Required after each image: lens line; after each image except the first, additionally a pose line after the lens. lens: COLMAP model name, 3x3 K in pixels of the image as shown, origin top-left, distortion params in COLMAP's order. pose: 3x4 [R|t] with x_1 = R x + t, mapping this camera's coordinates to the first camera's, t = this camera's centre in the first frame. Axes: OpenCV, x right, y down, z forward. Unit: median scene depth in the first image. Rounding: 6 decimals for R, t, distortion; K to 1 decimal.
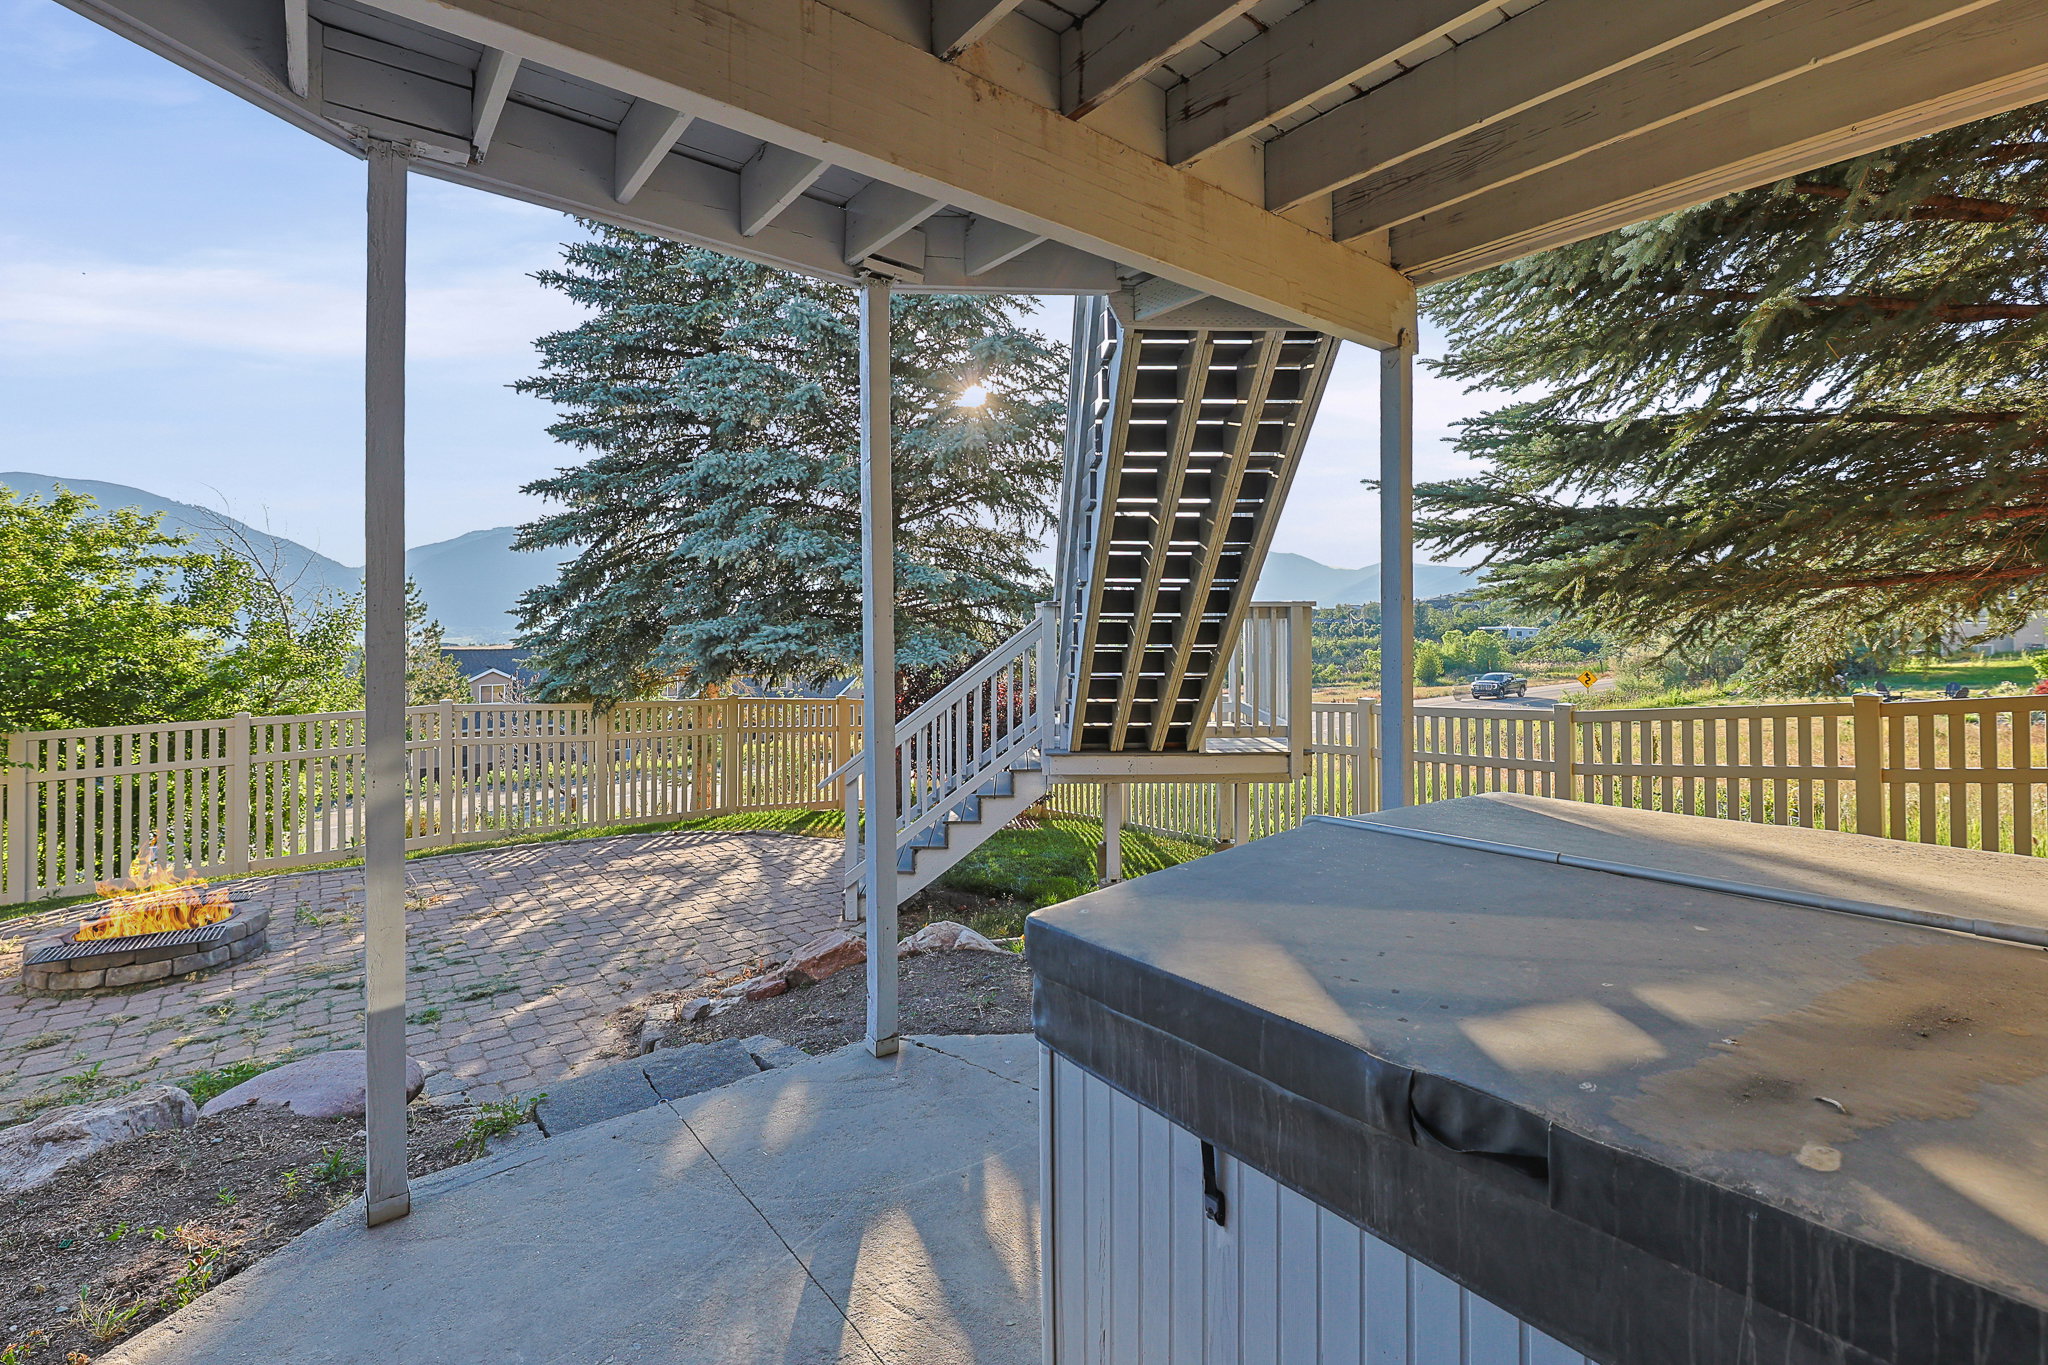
lens RADIAL K [[875.9, 0, 991.6], [0, 875.9, 615.5], [0, 0, 1]] dist [0.000456, -0.000166]
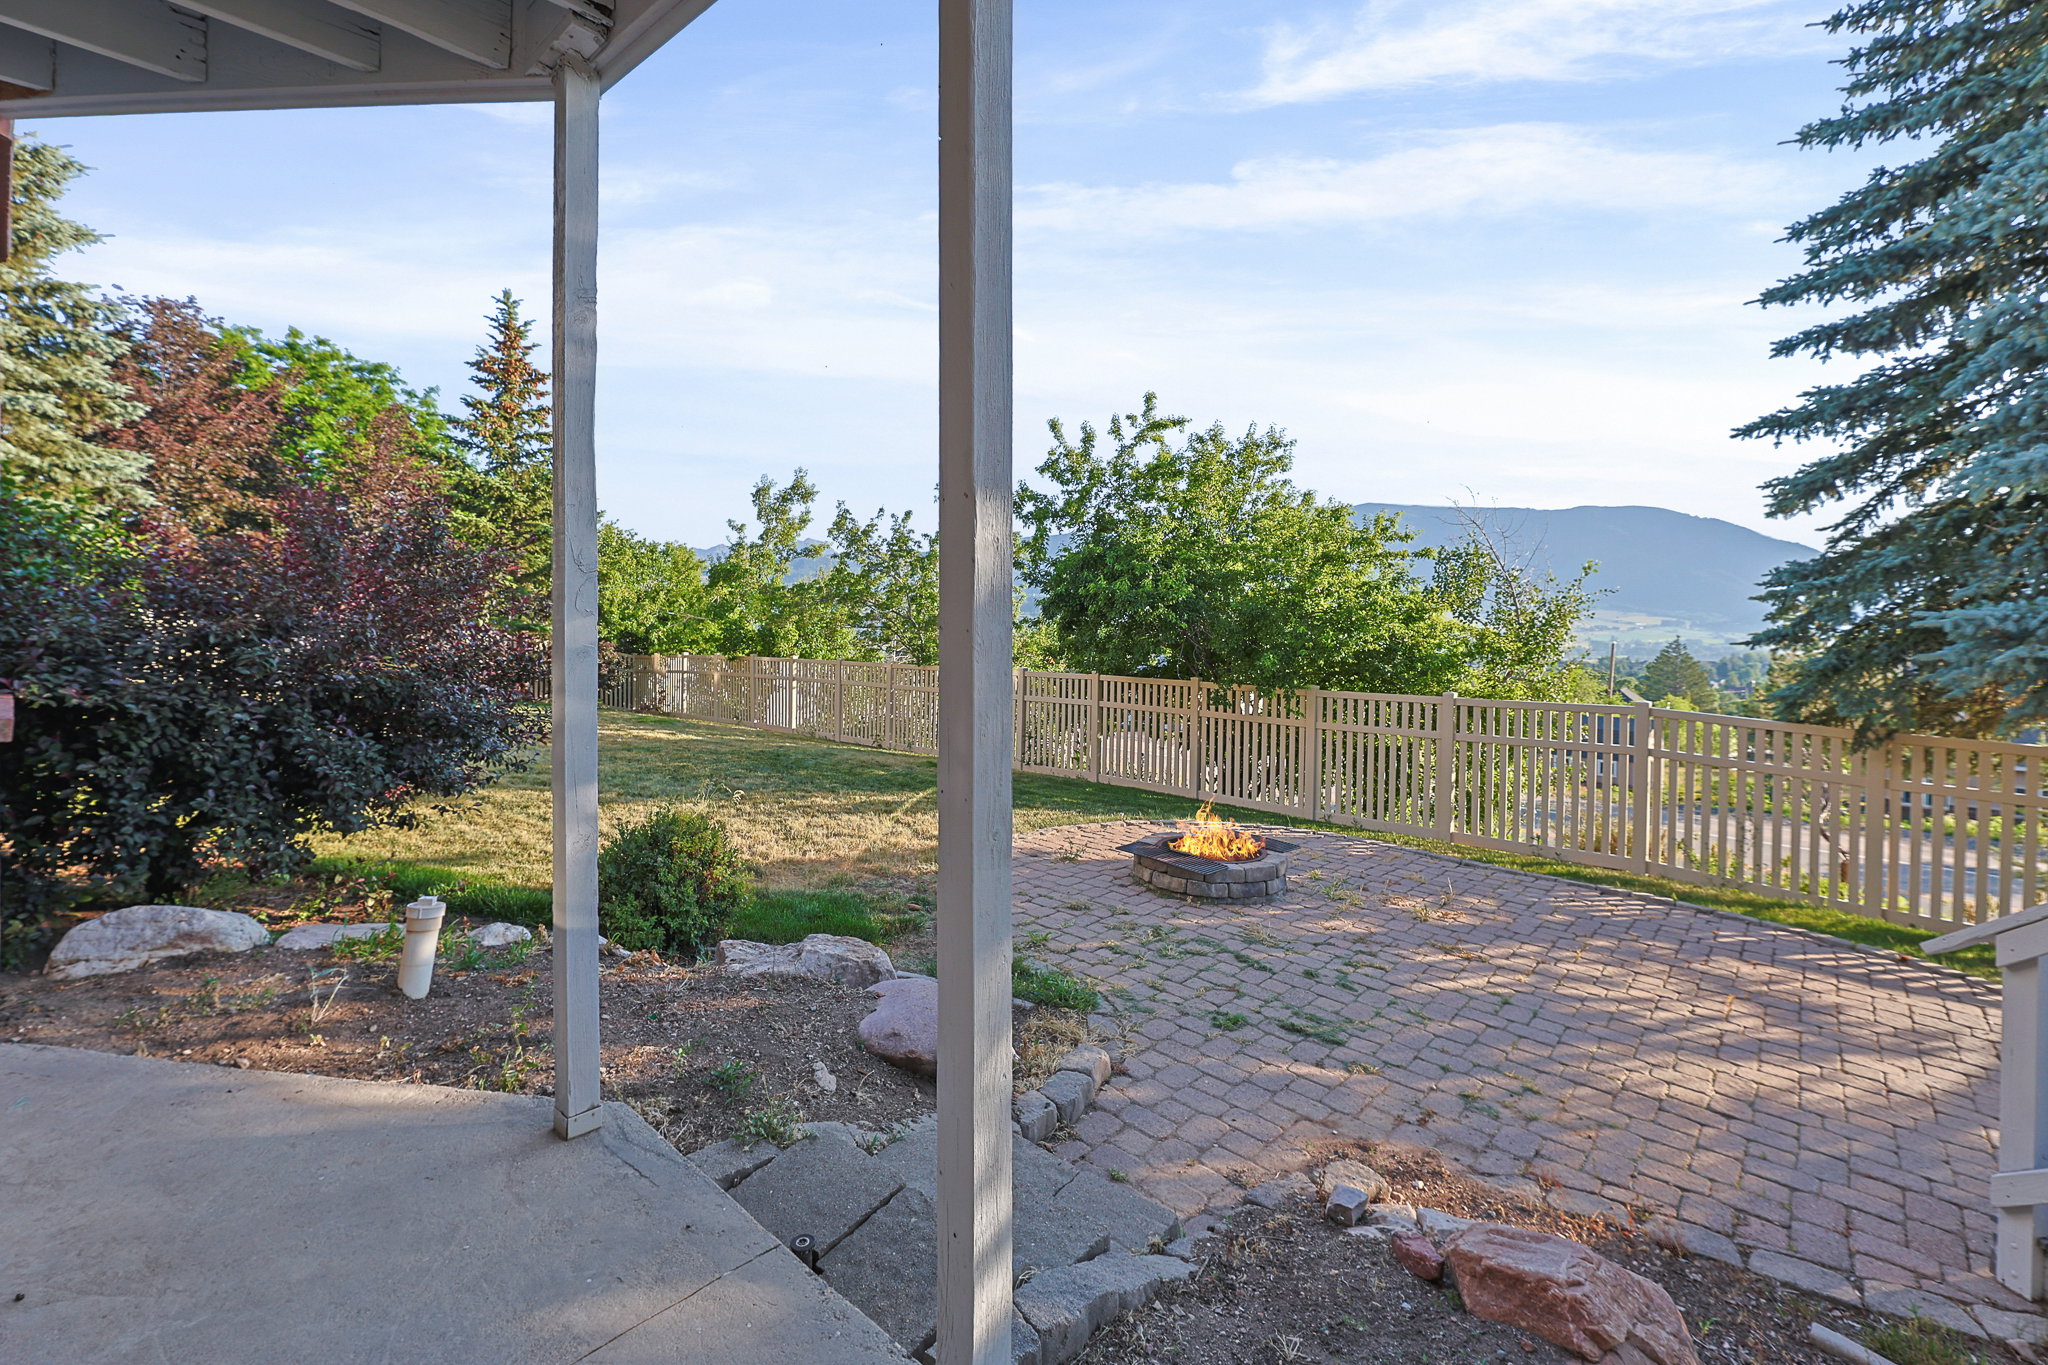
lens RADIAL K [[875.9, 0, 991.6], [0, 875.9, 615.5], [0, 0, 1]] dist [0.000456, -0.000166]
pose [[0.207901, 0.006846, -0.978126, 0.159164], [-0.007518, 0.999957, 0.005401, 0.033205], [0.978121, 0.006230, 0.207944, 0.499530]]
